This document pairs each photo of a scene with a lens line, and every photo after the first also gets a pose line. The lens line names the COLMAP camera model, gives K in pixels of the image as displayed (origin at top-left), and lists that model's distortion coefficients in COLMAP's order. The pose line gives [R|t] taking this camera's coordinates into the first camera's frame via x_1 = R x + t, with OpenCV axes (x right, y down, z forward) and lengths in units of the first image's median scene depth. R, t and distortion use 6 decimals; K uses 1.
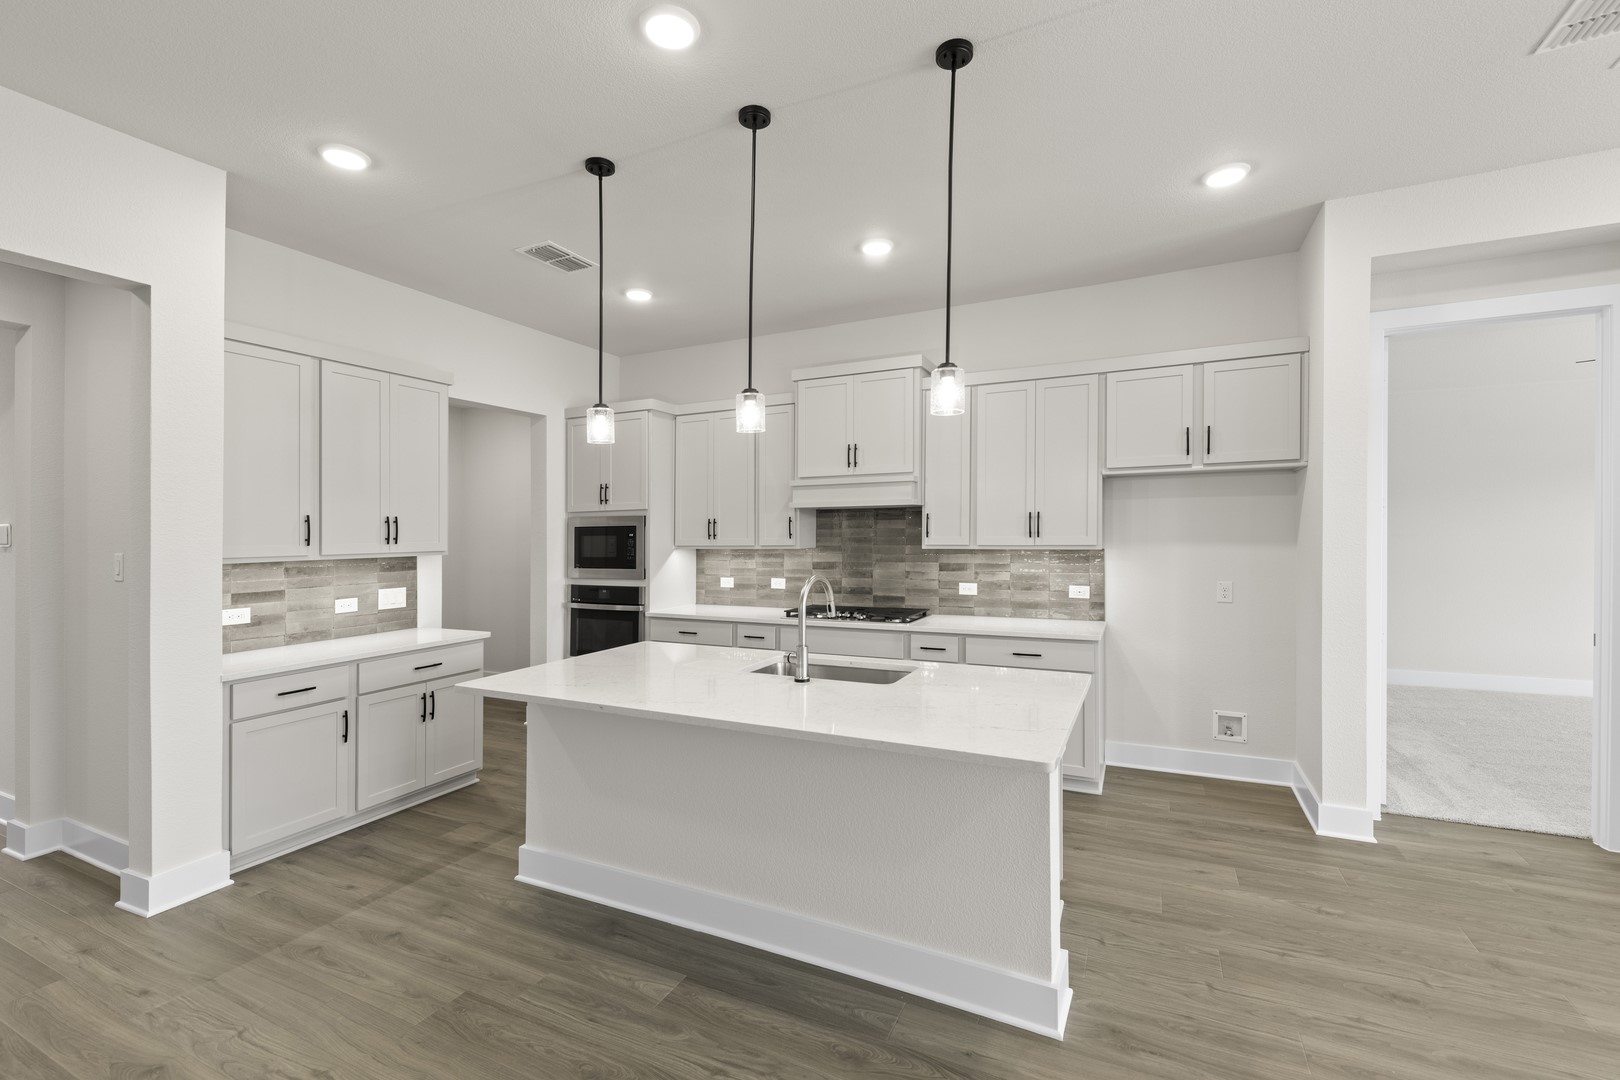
lens RADIAL K [[689.2, 0, 796.5], [0, 689.2, 547.3], [0, 0, 1]] dist [0.016734, -0.008860]
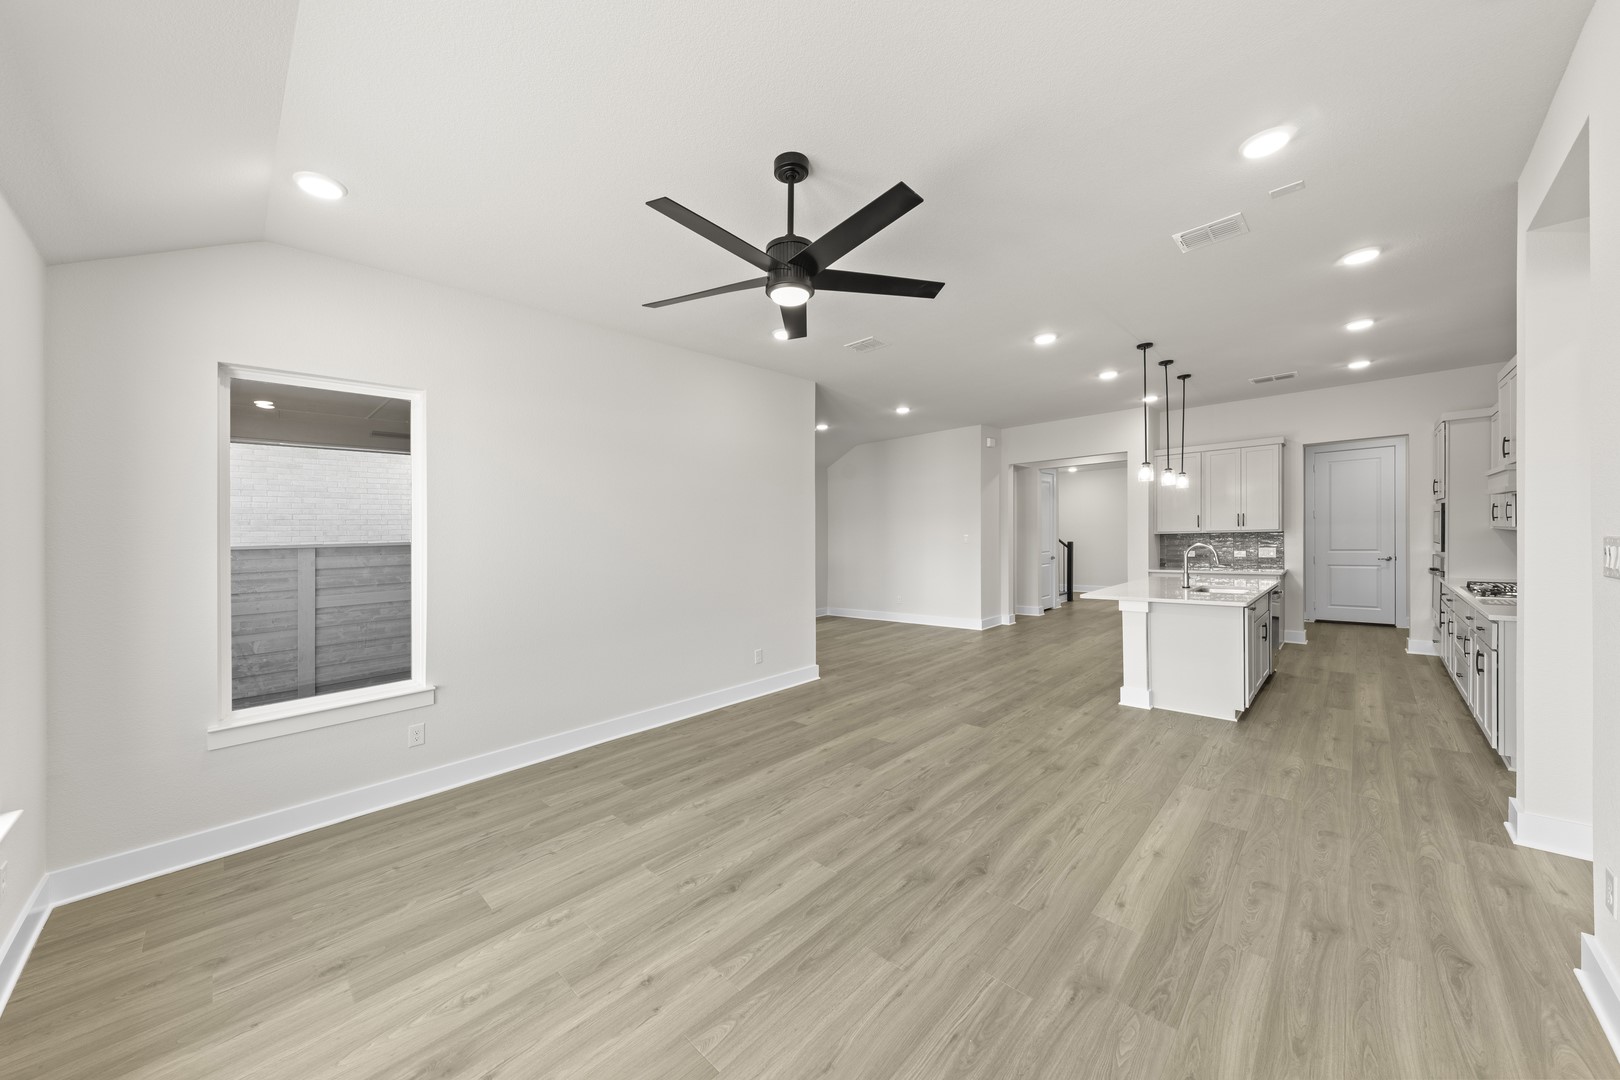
lens RADIAL K [[569.5, 0, 810.0], [0, 569.5, 540.0], [0, 0, 1]] dist [-0.000794, -0.000091]
pose [[-0.306448, 0.028342, -0.951465, 1.381745], [0.011963, 0.999592, 0.025923, -0.021115], [0.951812, -0.003438, -0.306662, 0.231773]]
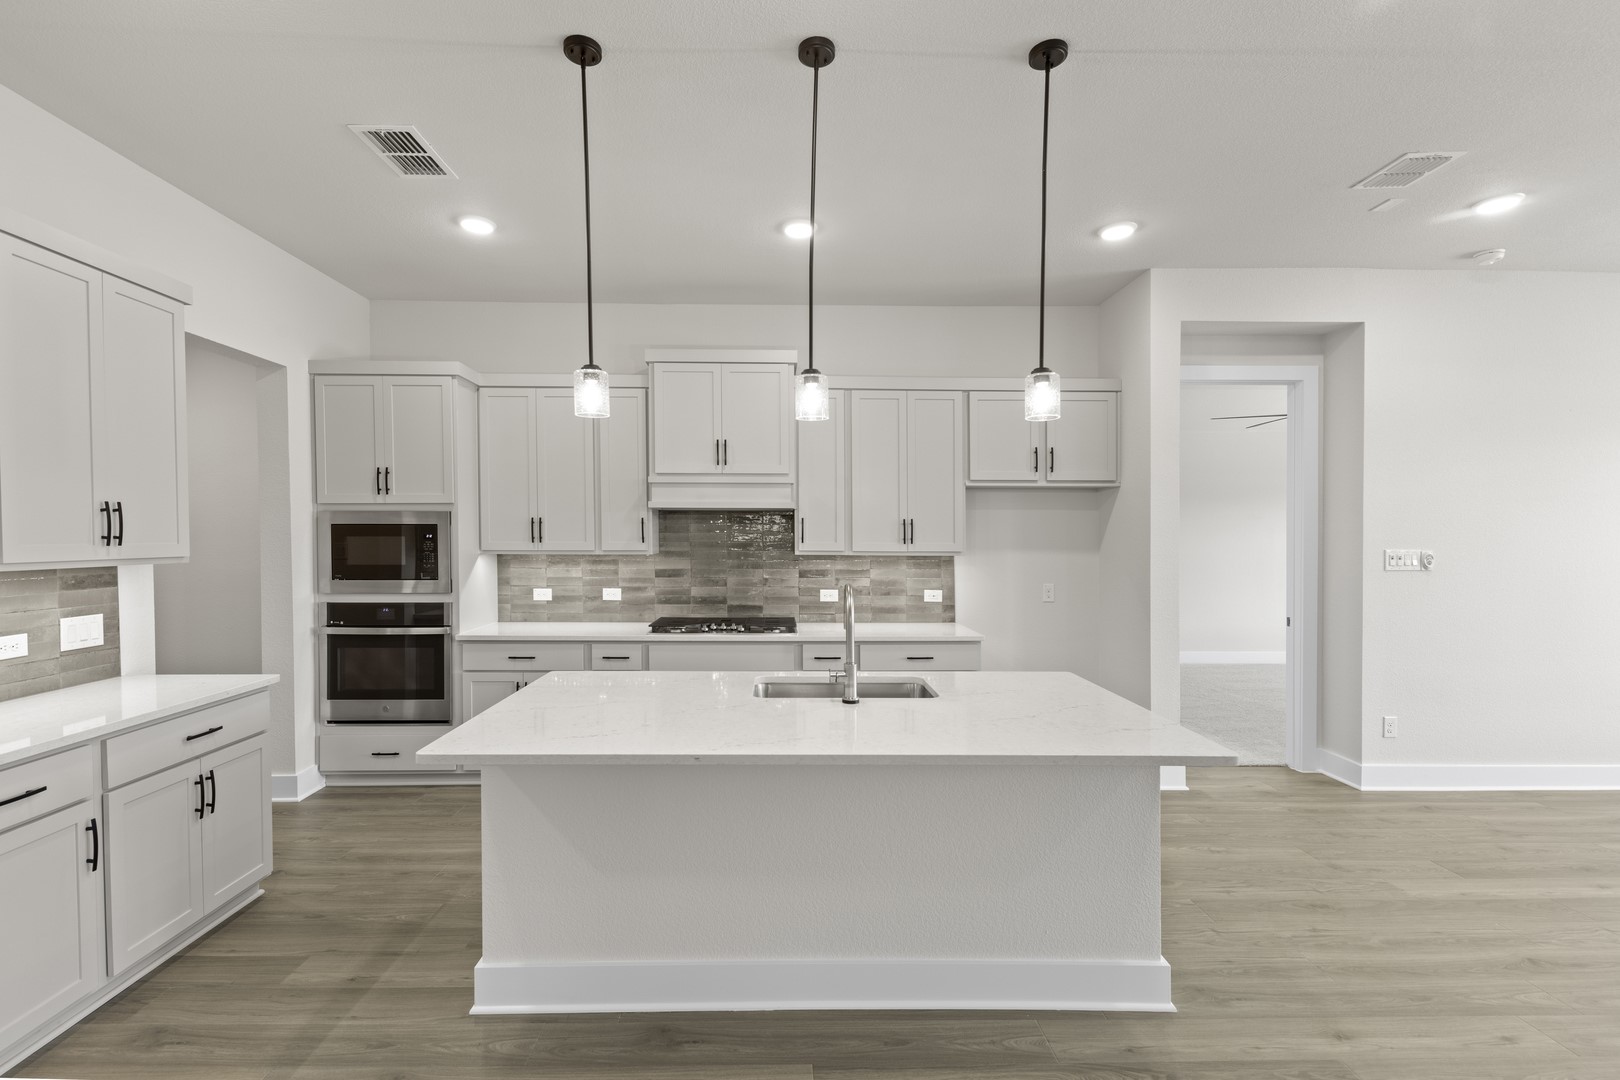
lens RADIAL K [[717.1, 0, 785.5], [0, 717.1, 562.9], [0, 0, 1]] dist [0.016465, -0.009847]
pose [[0.893846, -0.002988, 0.448365, -0.299617], [-0.003501, 0.999901, 0.013643, -0.000174], [-0.448361, -0.013764, 0.893747, 0.126391]]
